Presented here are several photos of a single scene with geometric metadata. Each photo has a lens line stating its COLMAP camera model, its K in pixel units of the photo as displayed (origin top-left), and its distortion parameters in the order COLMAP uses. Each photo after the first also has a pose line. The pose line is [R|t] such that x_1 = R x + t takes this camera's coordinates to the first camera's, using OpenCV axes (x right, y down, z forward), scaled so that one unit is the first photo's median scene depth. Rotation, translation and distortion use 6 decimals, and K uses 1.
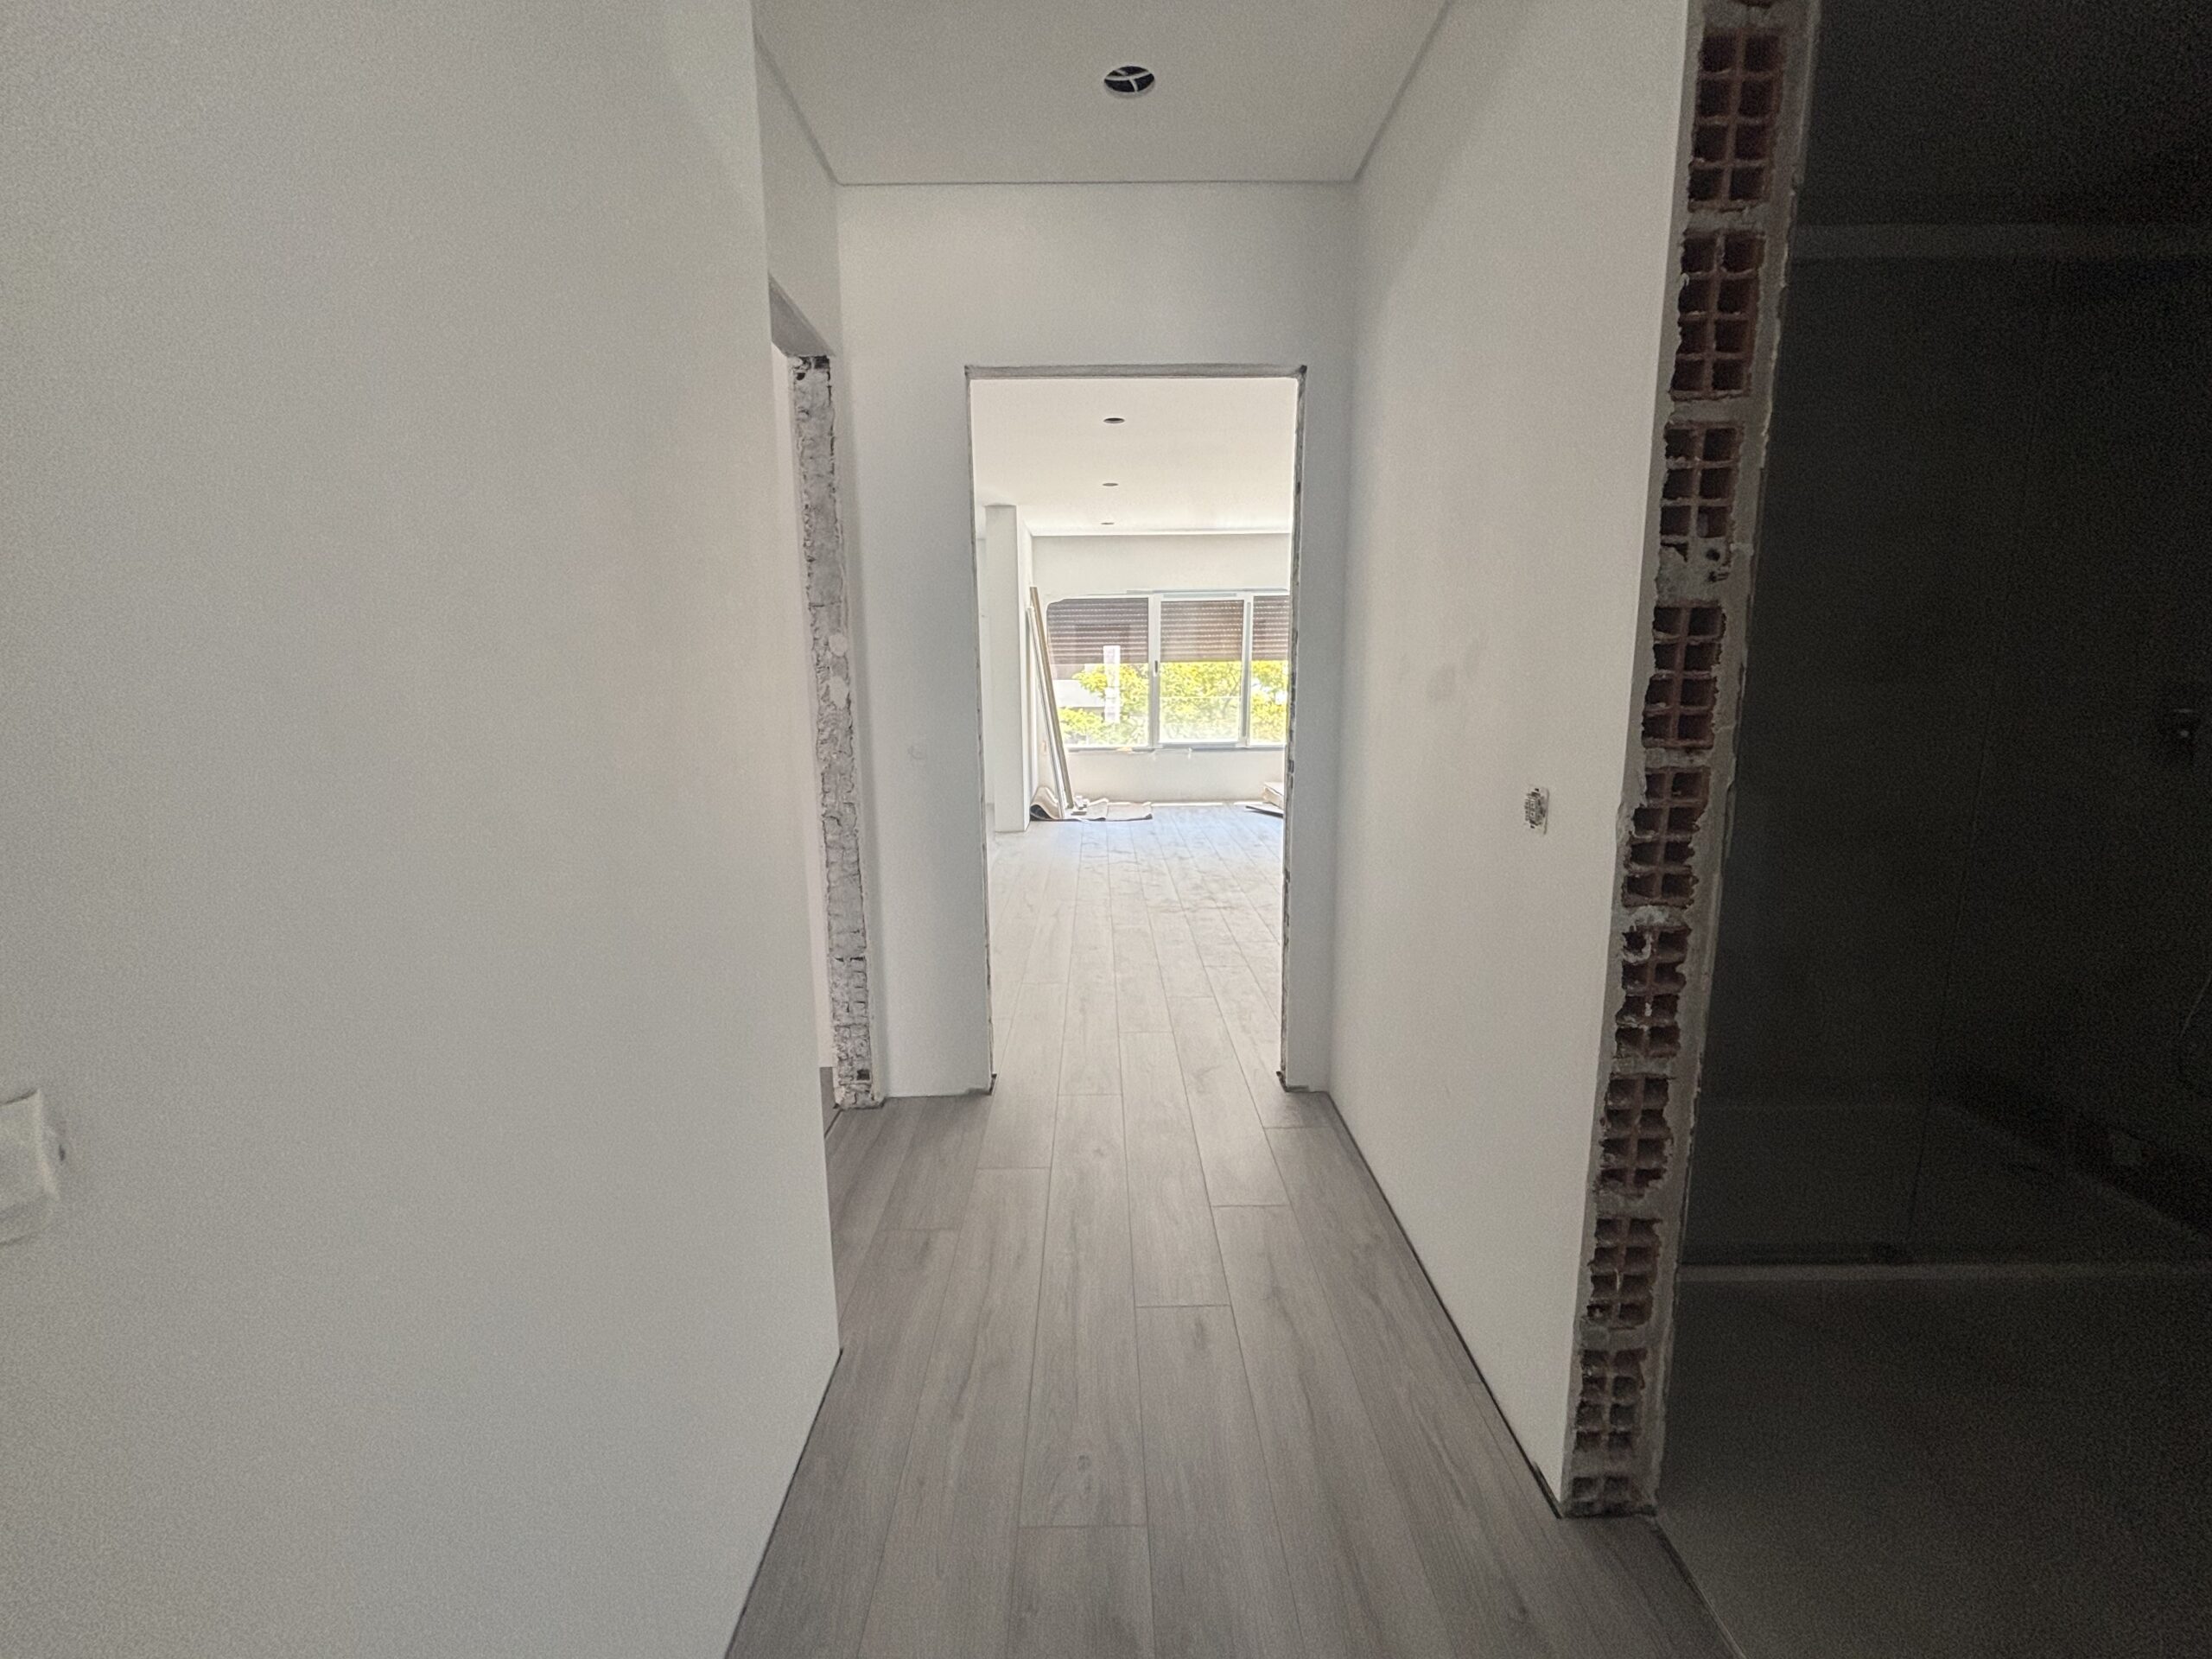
lens RADIAL K [[900.9, 0, 1096.4], [0, 900.9, 831.8], [0, 0, 1]] dist [0.010562, -0.003472]
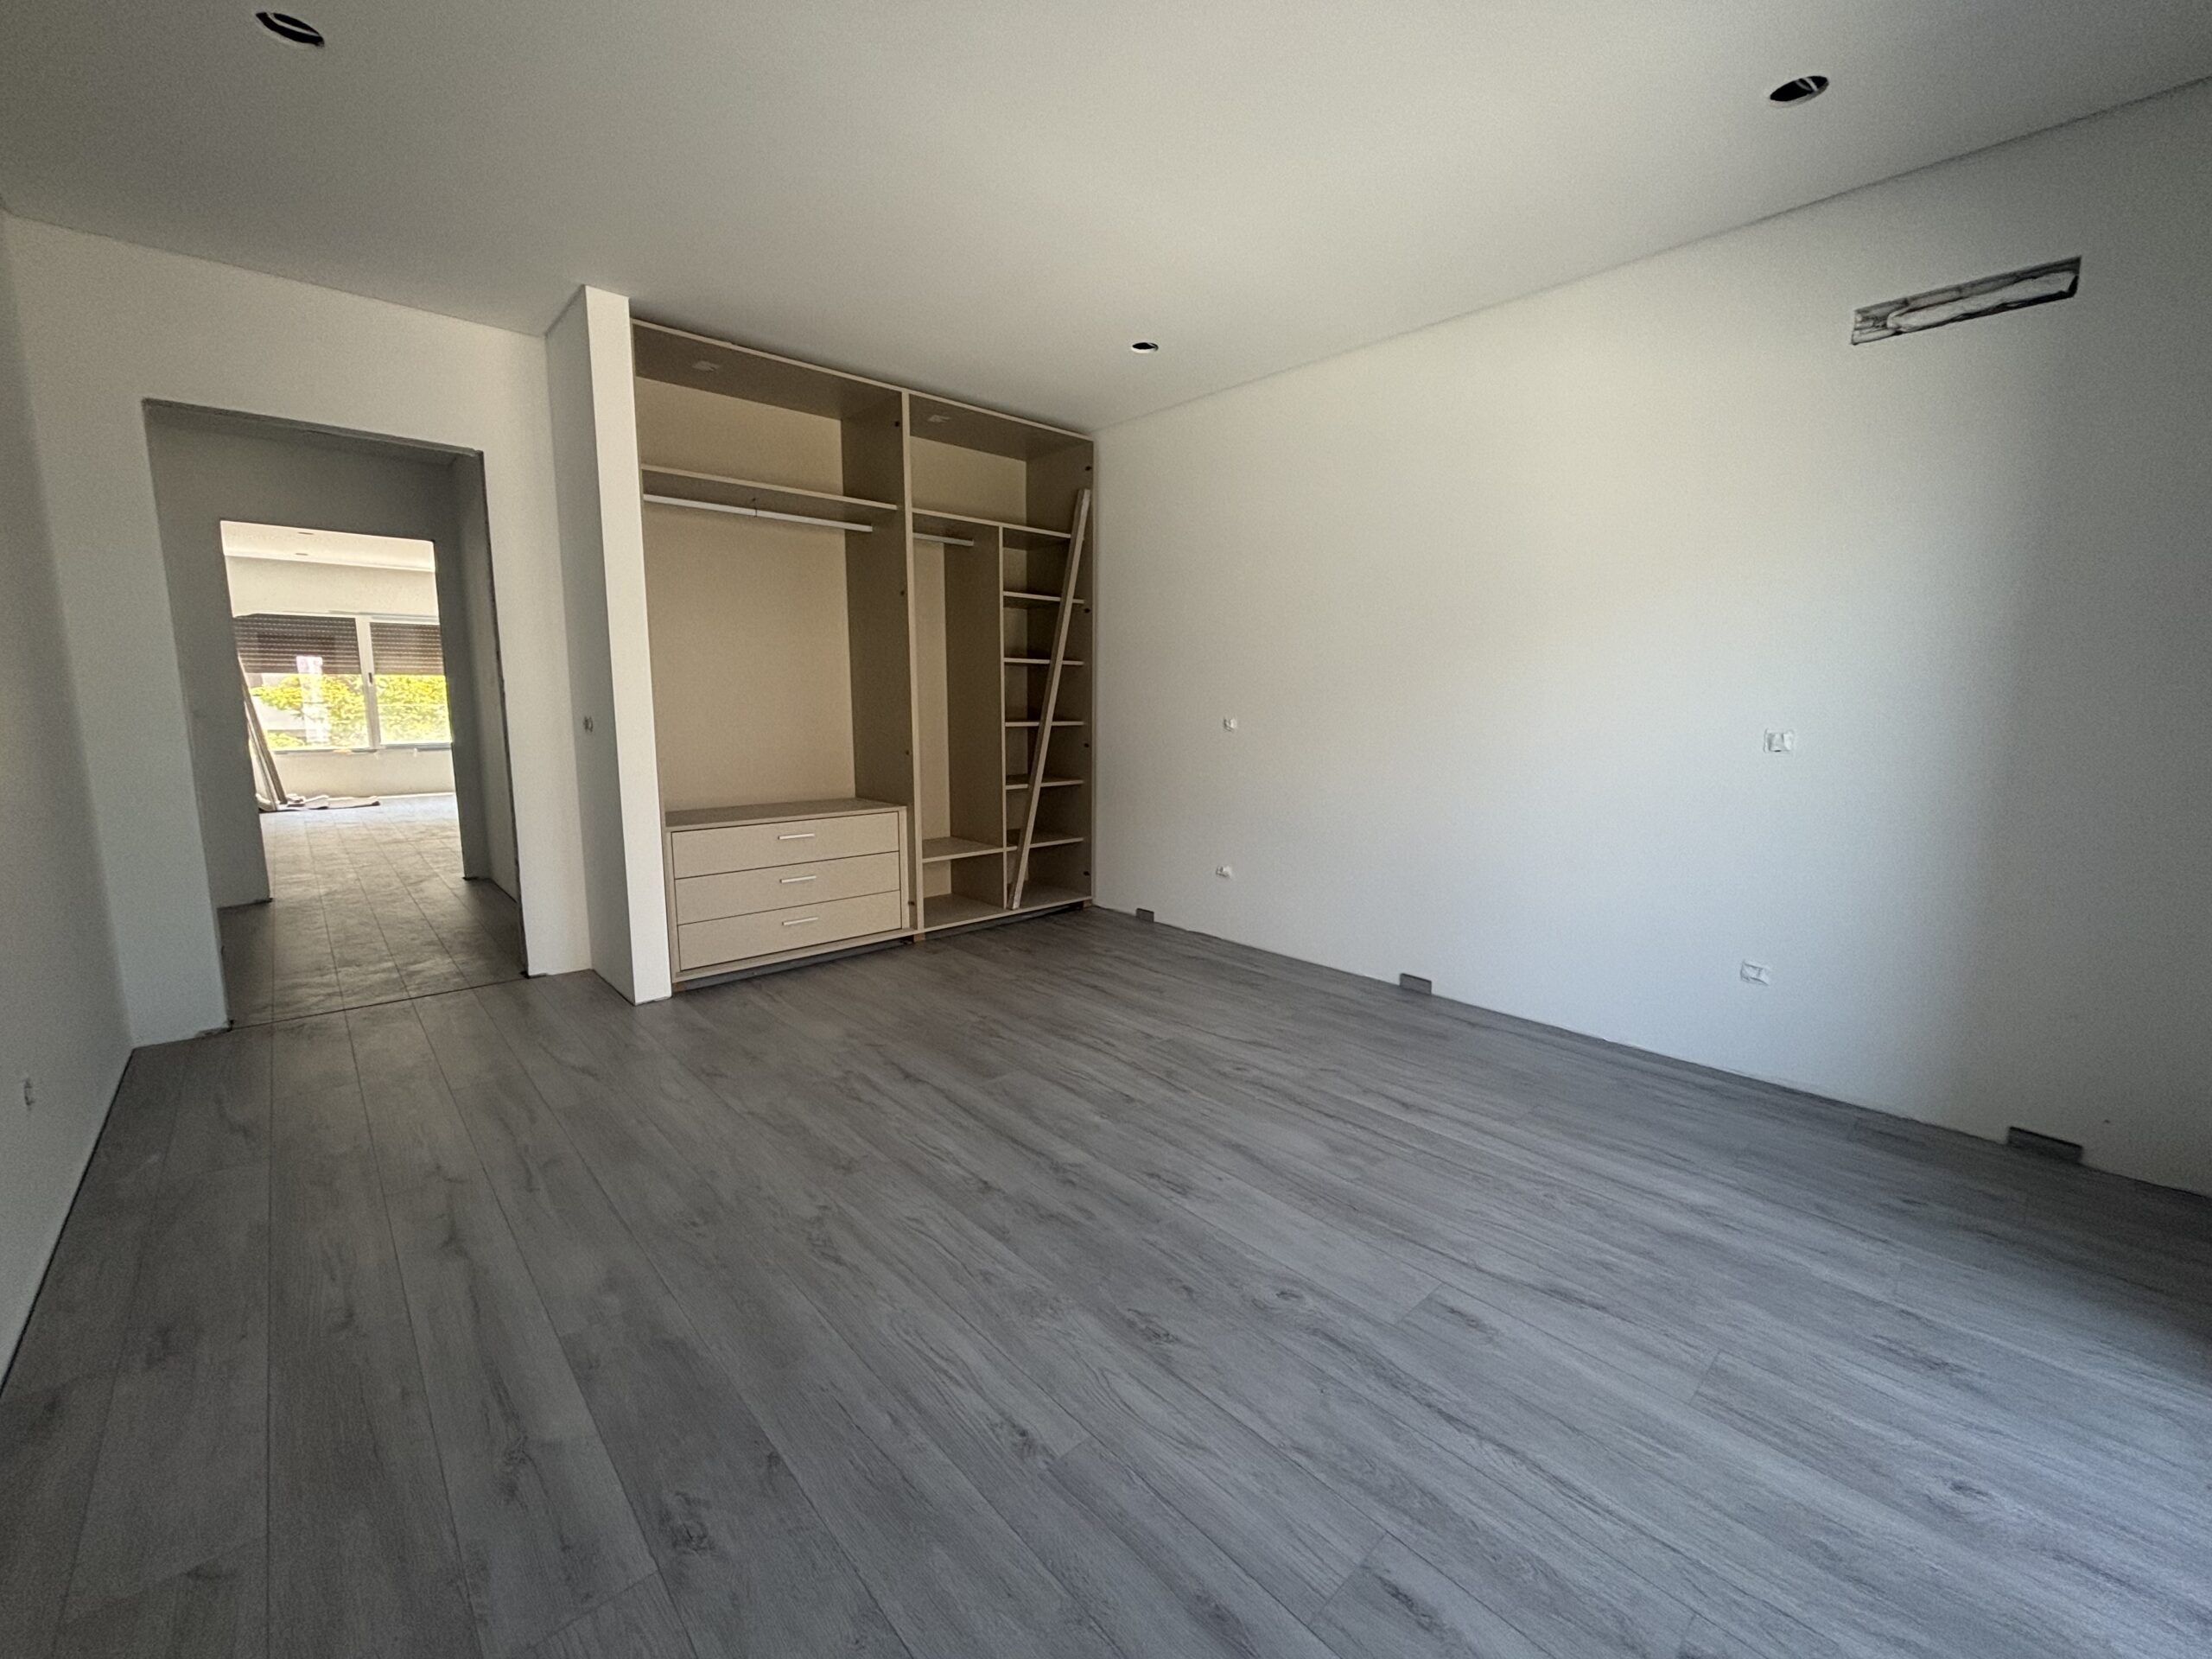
lens RADIAL K [[900.9, 0, 1096.4], [0, 900.9, 831.8], [0, 0, 1]] dist [0.010562, -0.003472]
pose [[0.745044, -0.082065, 0.661948, -0.024812], [0.100854, 0.994853, 0.009822, 0.094221], [-0.659346, 0.059442, 0.749486, -0.464893]]
